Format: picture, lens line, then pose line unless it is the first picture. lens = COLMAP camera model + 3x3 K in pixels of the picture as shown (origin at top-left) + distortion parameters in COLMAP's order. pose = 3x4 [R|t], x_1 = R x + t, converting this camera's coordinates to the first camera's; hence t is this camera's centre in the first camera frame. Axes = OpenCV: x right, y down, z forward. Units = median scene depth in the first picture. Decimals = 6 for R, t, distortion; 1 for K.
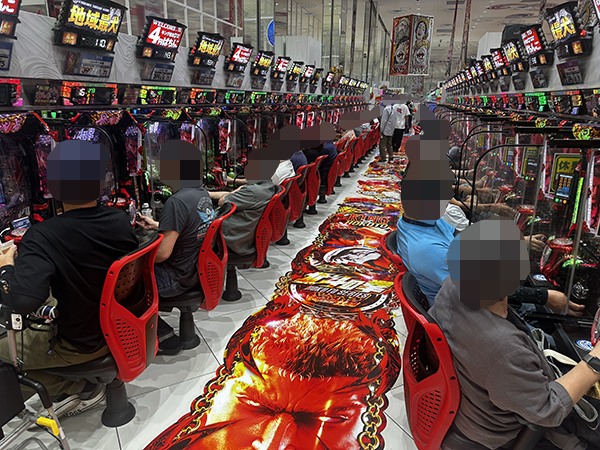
lens RADIAL K [[428.0, 0, 299.9], [0, 428.0, 228.4], [0, 0, 1]] dist [-0.000439, -0.007901]
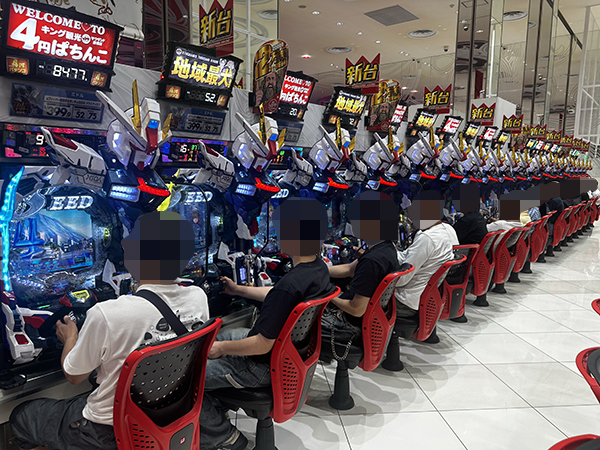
lens RADIAL K [[398.9, 0, 300.7], [0, 398.9, 220.2], [0, 0, 1]] dist [0.019133, -0.009427]
pose [[0.889219, 0.092992, -0.447930, 0.115555], [-0.161087, 0.980061, -0.116323, -0.107692], [0.428182, 0.175592, 0.886469, 0.370246]]
